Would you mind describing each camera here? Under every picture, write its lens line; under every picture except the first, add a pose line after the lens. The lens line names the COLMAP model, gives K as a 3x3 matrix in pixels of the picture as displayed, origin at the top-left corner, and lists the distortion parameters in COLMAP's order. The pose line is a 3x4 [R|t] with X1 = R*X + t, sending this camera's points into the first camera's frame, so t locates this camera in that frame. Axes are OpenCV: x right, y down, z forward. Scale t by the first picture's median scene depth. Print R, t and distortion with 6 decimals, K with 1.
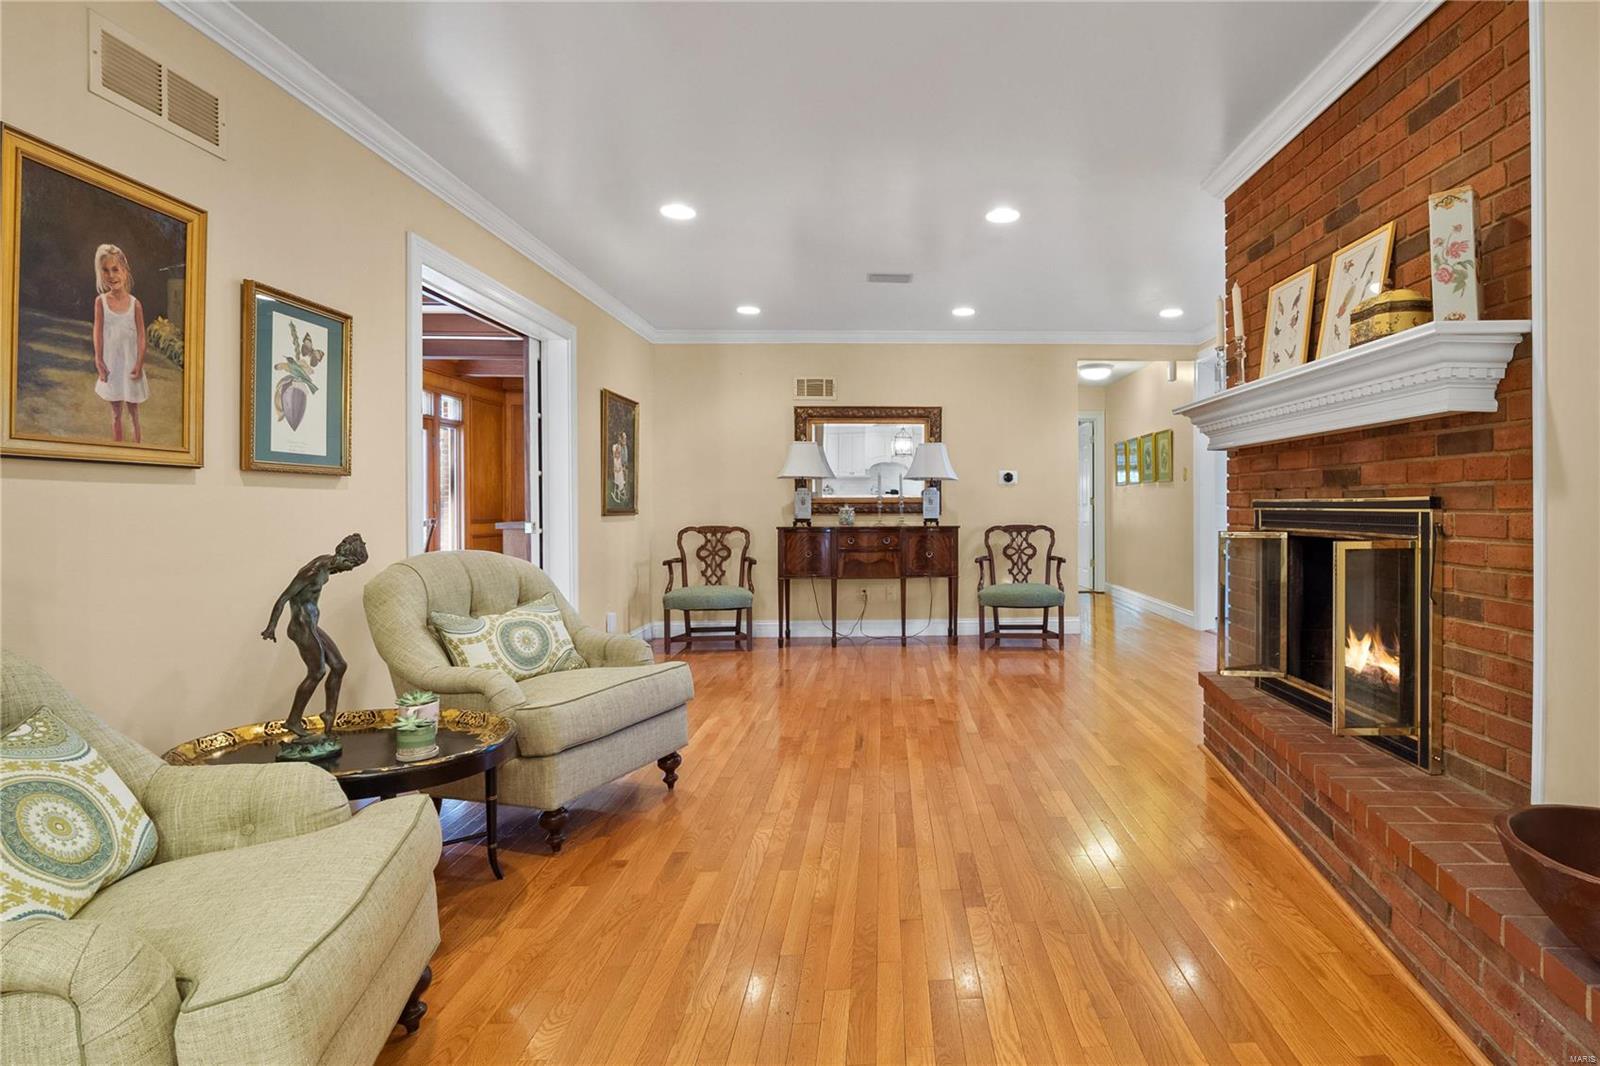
lens RADIAL K [[770.7, 0, 795.8], [0, 770.7, 508.4], [0, 0, 1]] dist [-0.000399, -0.000024]
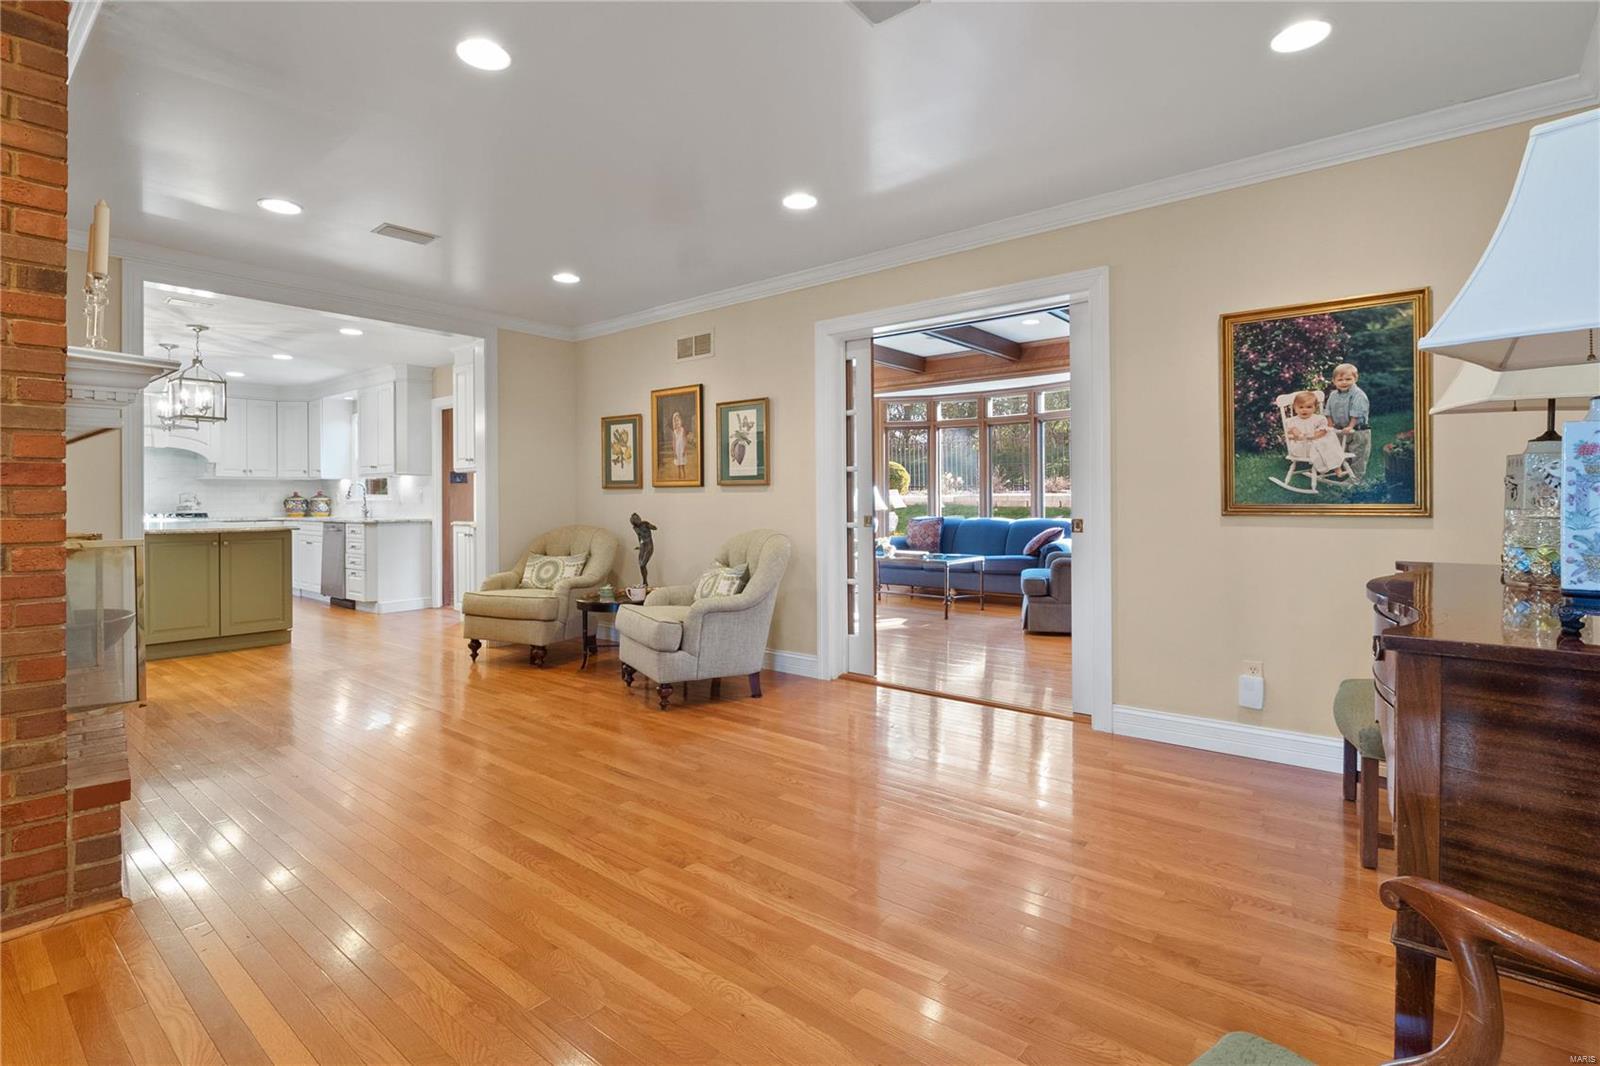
lens RADIAL K [[770.7, 0, 795.8], [0, 770.7, 508.4], [0, 0, 1]] dist [-0.000399, -0.000024]
pose [[-0.552788, -0.000342, -0.833322, 1.011490], [-0.007712, 0.999959, 0.004705, 0.006215], [0.833286, 0.009027, -0.552768, 2.296412]]
